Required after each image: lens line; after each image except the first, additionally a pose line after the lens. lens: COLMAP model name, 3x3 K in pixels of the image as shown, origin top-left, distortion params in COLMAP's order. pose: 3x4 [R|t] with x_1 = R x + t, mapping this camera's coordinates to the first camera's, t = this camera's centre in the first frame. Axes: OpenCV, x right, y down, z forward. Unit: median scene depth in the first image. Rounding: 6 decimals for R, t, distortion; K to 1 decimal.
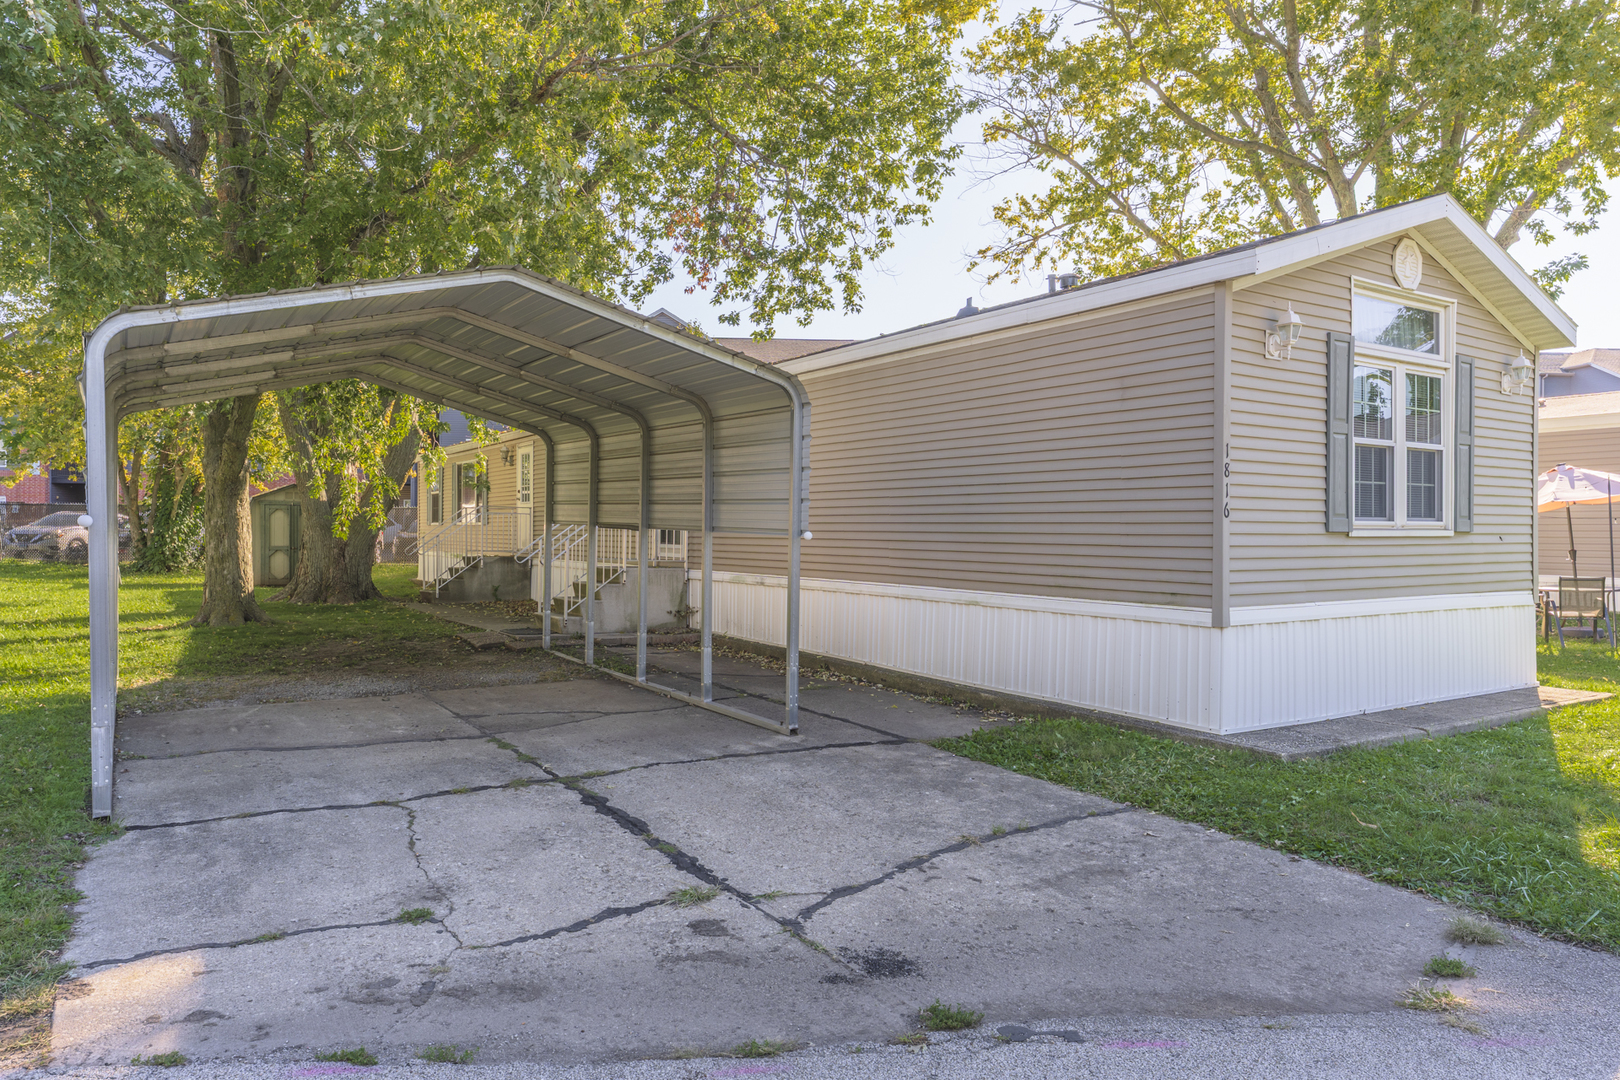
lens RADIAL K [[1059.2, 0, 836.5], [0, 1059.2, 533.4], [0, 0, 1]] dist [-0.000898, -0.004982]
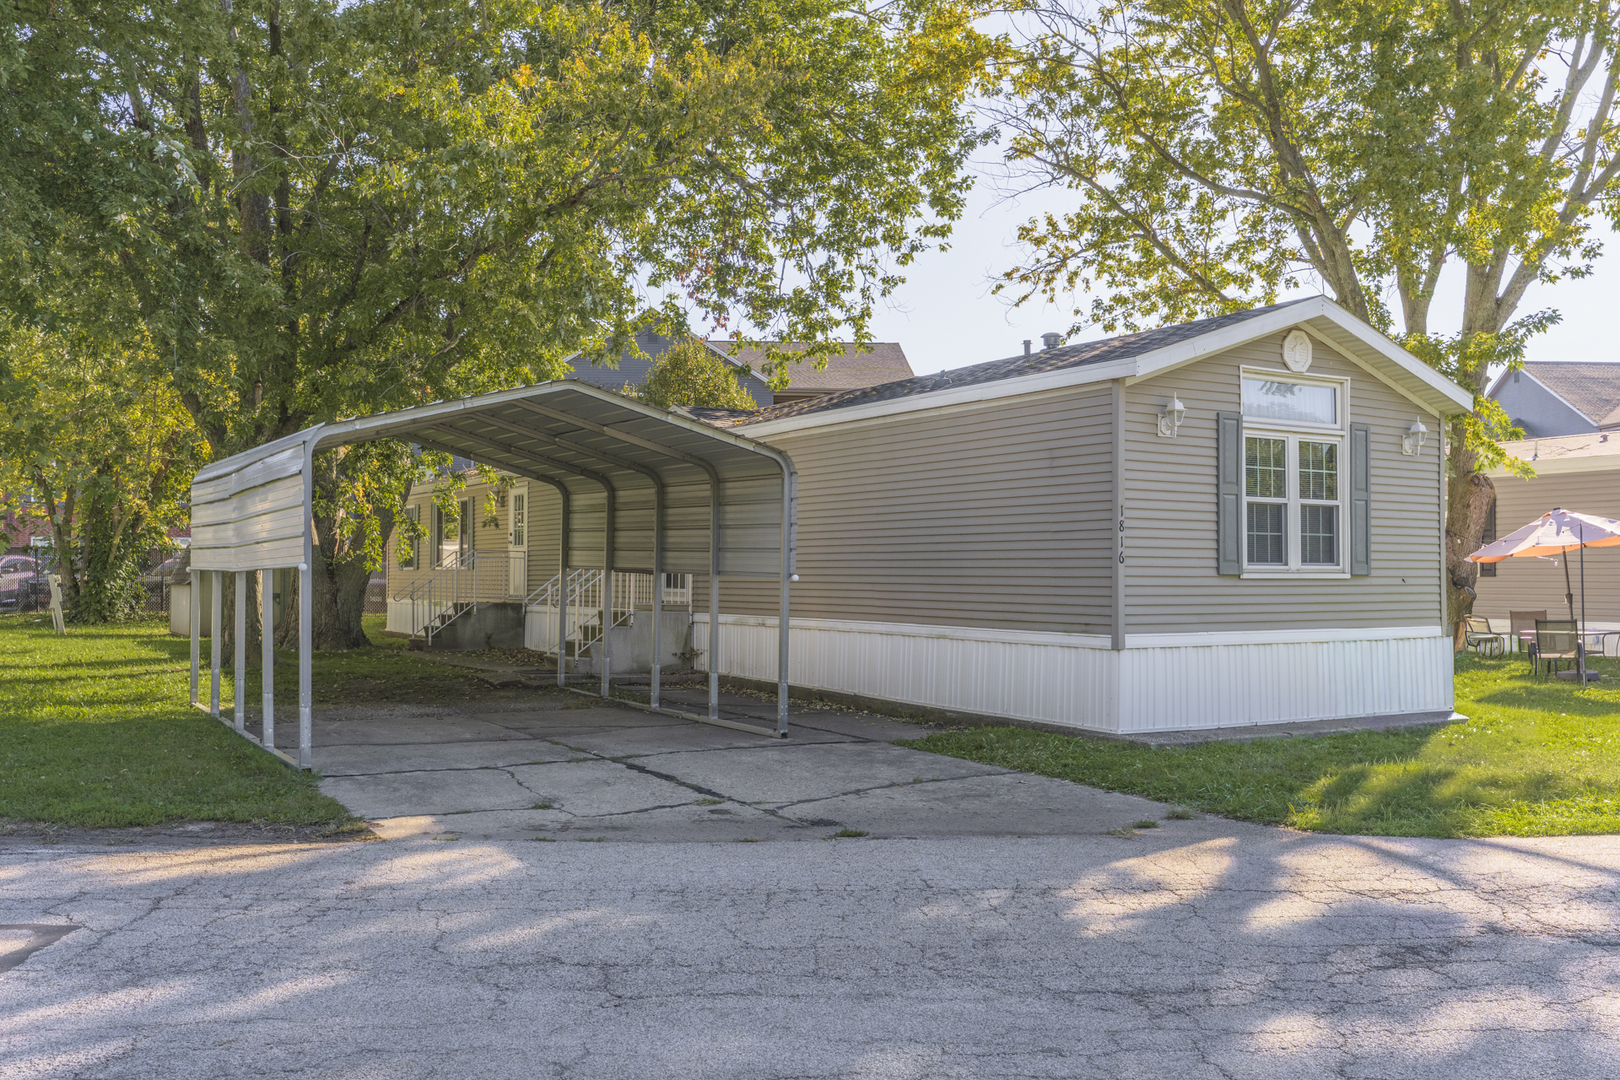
lens RADIAL K [[1371.9, 0, 821.6], [0, 1371.9, 527.4], [0, 0, 1]] dist [-0.049924, 0.011503]
pose [[0.999321, -0.001541, -0.036822, 0.051274], [0.000089, 0.999223, -0.039402, 0.005259], [0.036854, 0.039372, 0.998545, -0.501399]]
